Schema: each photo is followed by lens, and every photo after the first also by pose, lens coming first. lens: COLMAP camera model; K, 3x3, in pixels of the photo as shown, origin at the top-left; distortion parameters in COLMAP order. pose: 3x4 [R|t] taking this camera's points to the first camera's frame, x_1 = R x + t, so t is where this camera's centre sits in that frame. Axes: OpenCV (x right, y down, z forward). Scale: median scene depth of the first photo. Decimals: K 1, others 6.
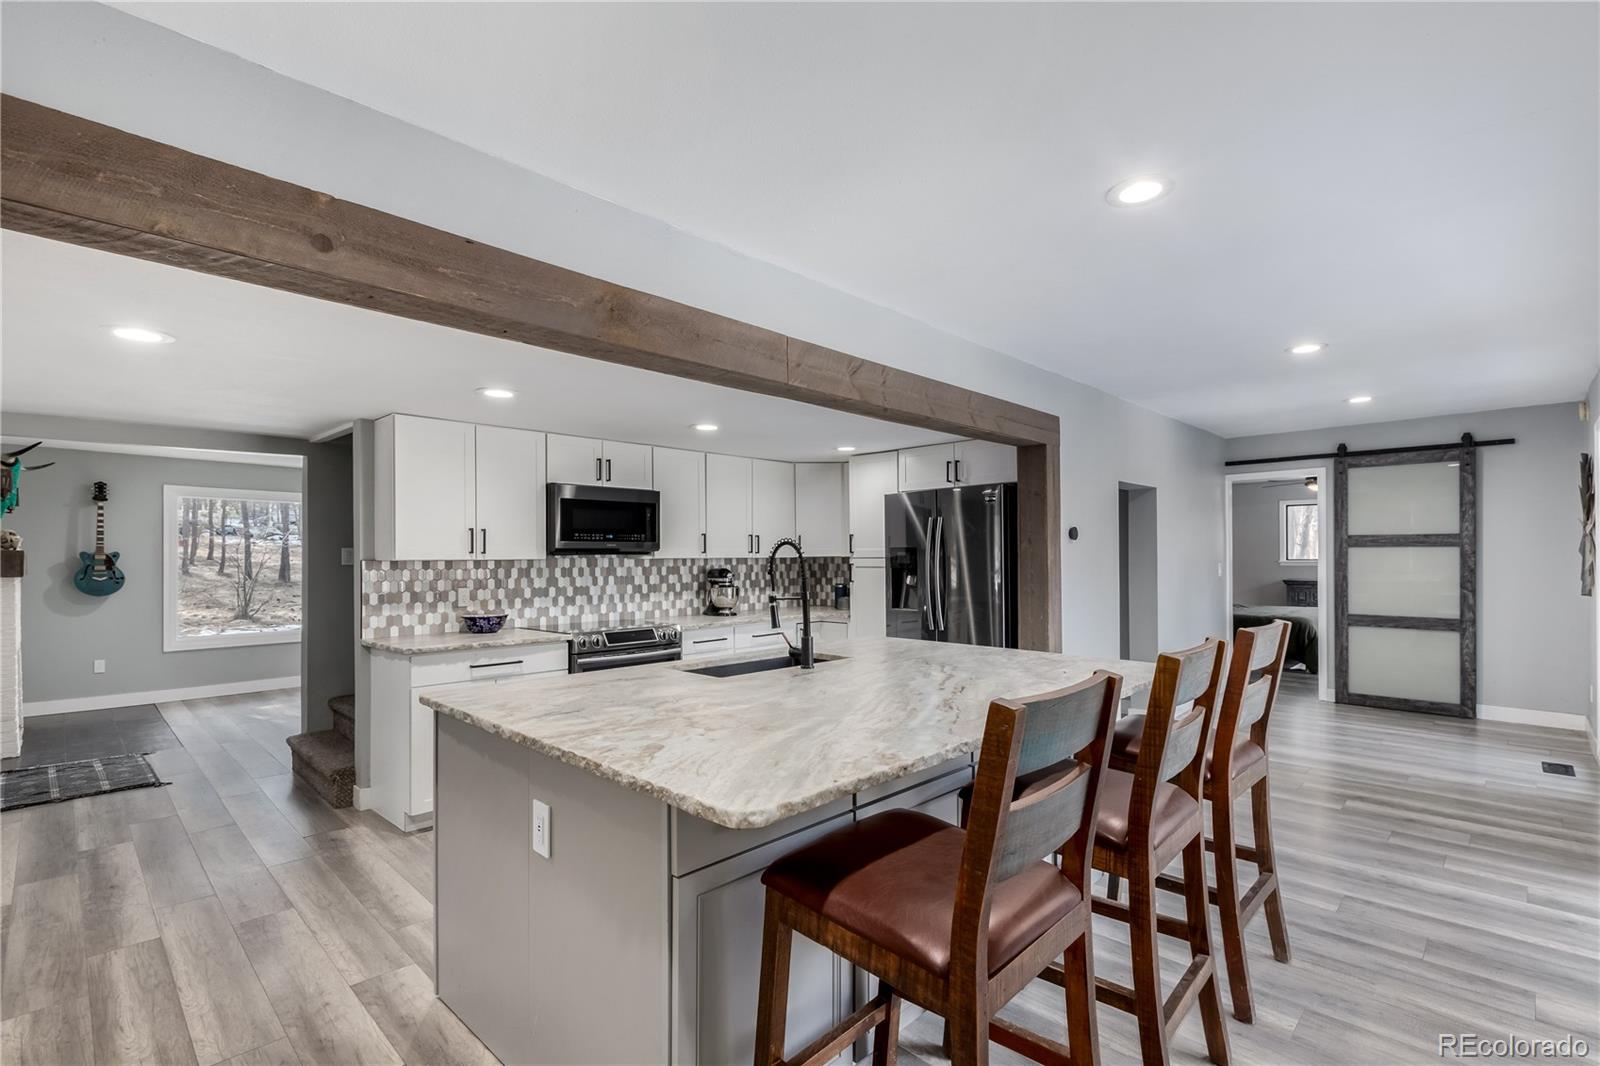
lens RADIAL K [[736.5, 0, 798.3], [0, 736.5, 538.8], [0, 0, 1]] dist [0.000518, -0.000582]
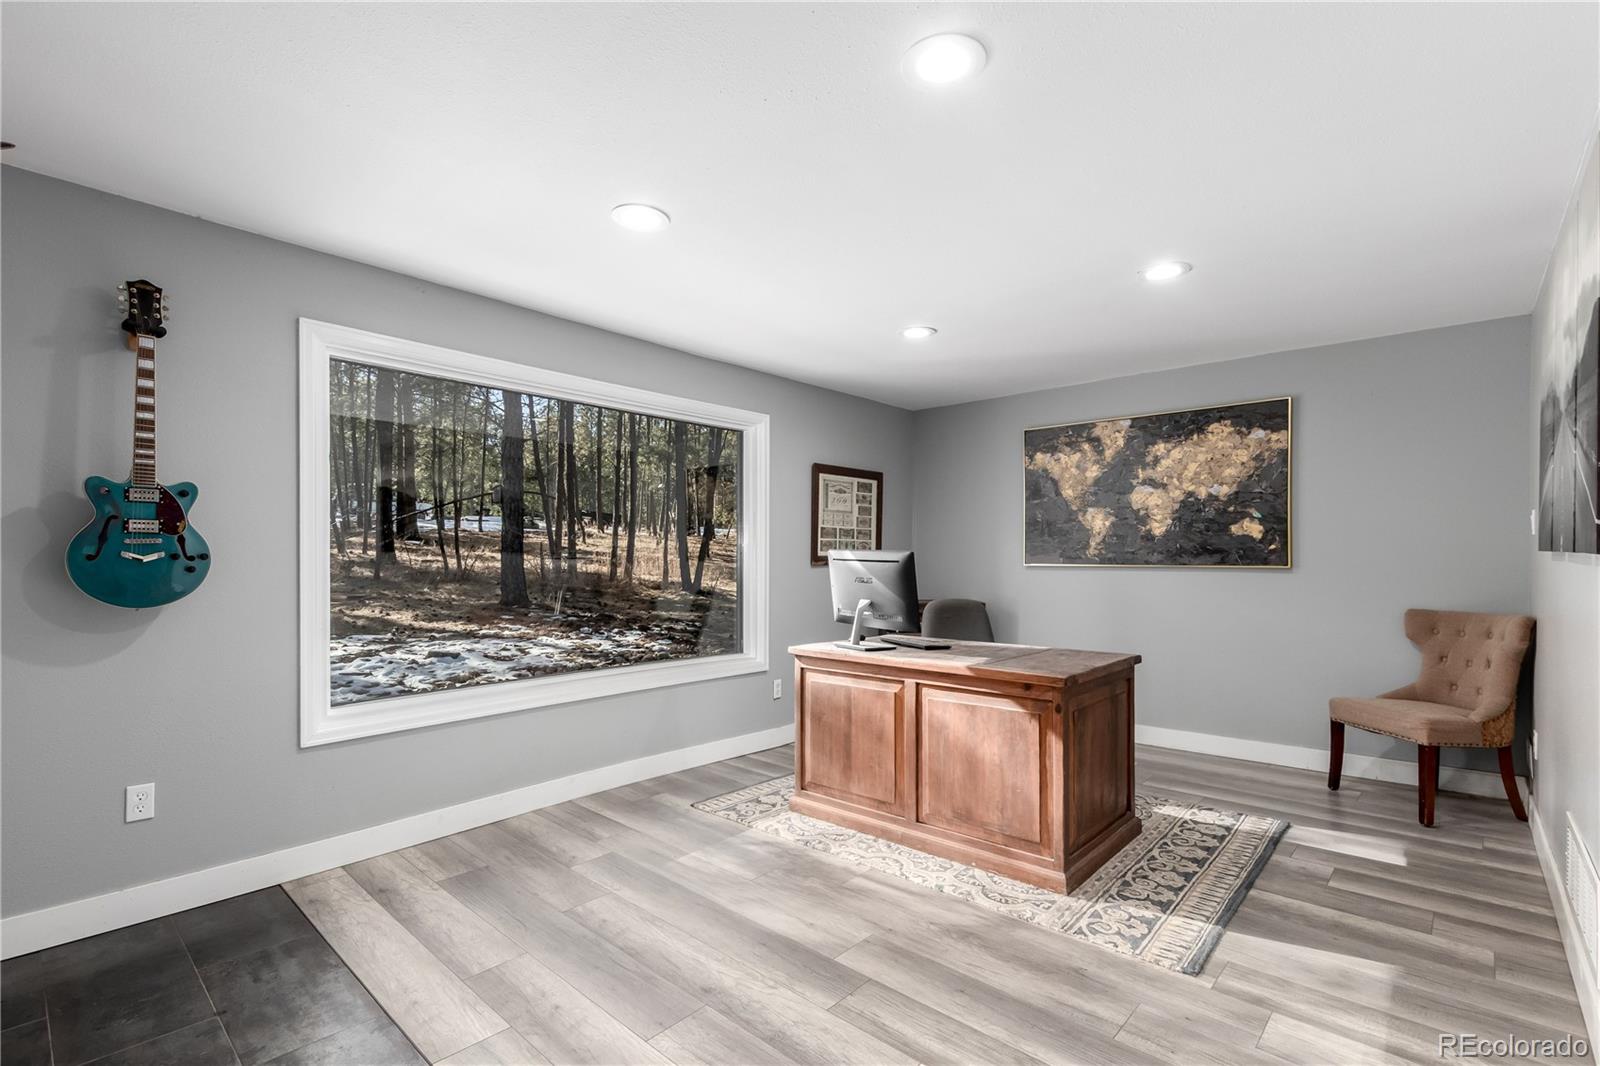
lens RADIAL K [[736.5, 0, 795.9], [0, 736.5, 561.9], [0, 0, 1]] dist [0.000518, -0.000582]
pose [[0.999037, 0.012944, 0.041918, -0.649965], [-0.013715, 0.999741, 0.018162, 0.045966], [-0.041672, -0.018720, 0.998956, 0.633627]]
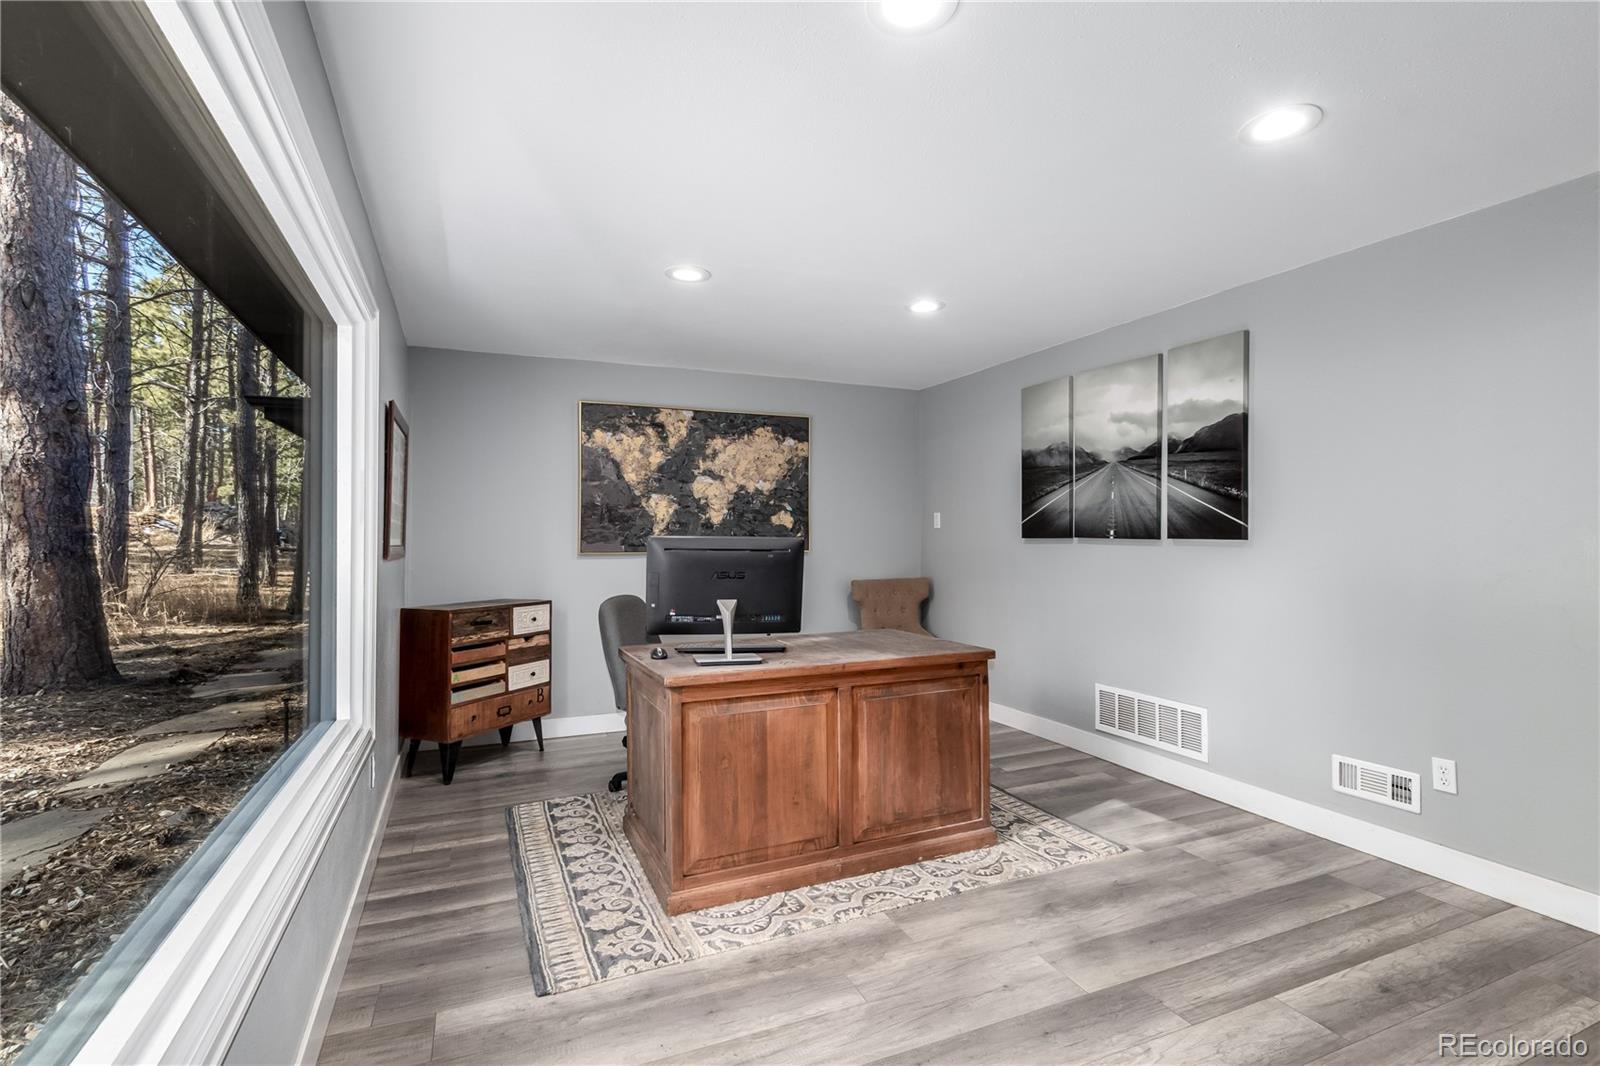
lens RADIAL K [[736.5, 0, 795.4], [0, 736.5, 531.3], [0, 0, 1]] dist [0.000518, -0.000582]
pose [[0.373740, 0.022294, 0.927266, -3.483617], [-0.008096, 0.999751, -0.020774, 0.101029], [-0.927498, 0.000257, 0.373827, 3.805715]]
